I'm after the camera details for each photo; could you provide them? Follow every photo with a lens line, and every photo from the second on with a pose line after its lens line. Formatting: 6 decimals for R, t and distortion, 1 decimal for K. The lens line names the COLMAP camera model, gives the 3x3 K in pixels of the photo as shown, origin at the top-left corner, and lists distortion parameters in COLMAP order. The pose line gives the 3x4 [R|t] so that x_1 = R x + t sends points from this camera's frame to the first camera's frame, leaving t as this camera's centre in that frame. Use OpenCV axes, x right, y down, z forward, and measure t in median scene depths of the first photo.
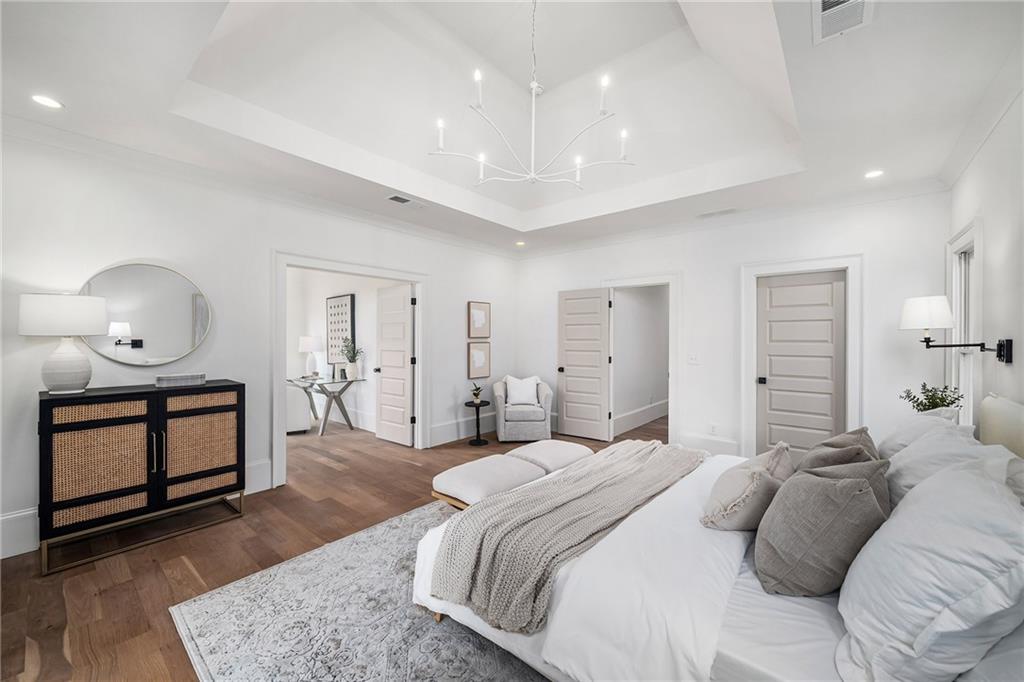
lens RADIAL K [[388.9, 0, 512.9], [0, 388.9, 340.6], [0, 0, 1]] dist [-0.000659, -0.000097]
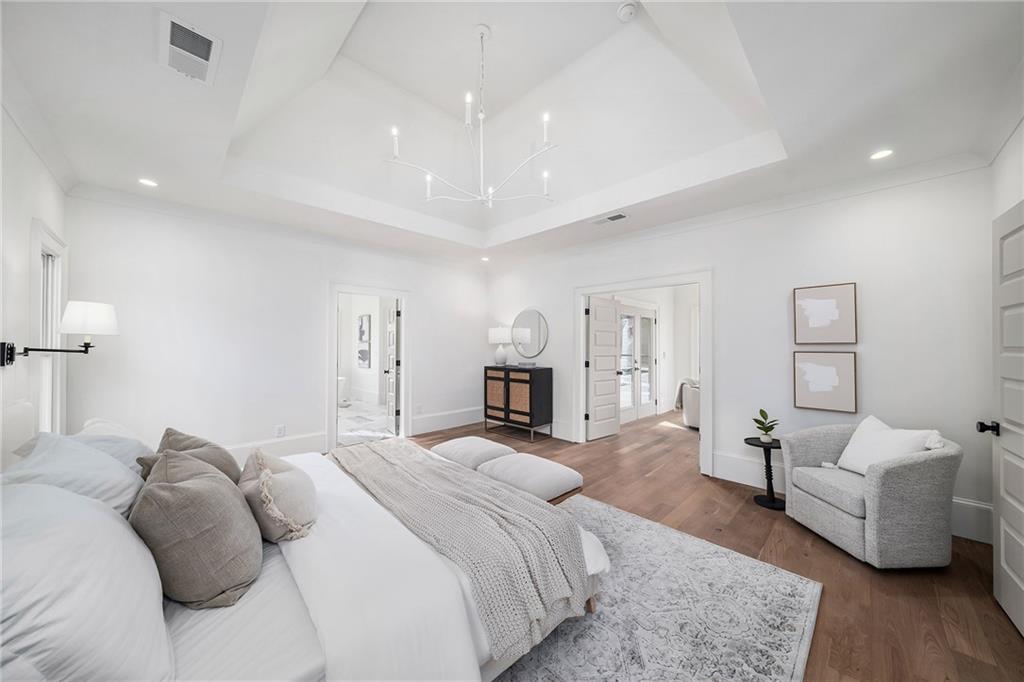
lens RADIAL K [[343.2, 0, 512.0], [0, 343.2, 341.0], [0, 0, 1]] dist [-0.001151, -0.000051]
pose [[-0.089953, -0.010398, -0.995892, 0.930516], [-0.006943, 0.999928, -0.009813, -0.005888], [0.995922, 0.006032, -0.090019, 1.077011]]
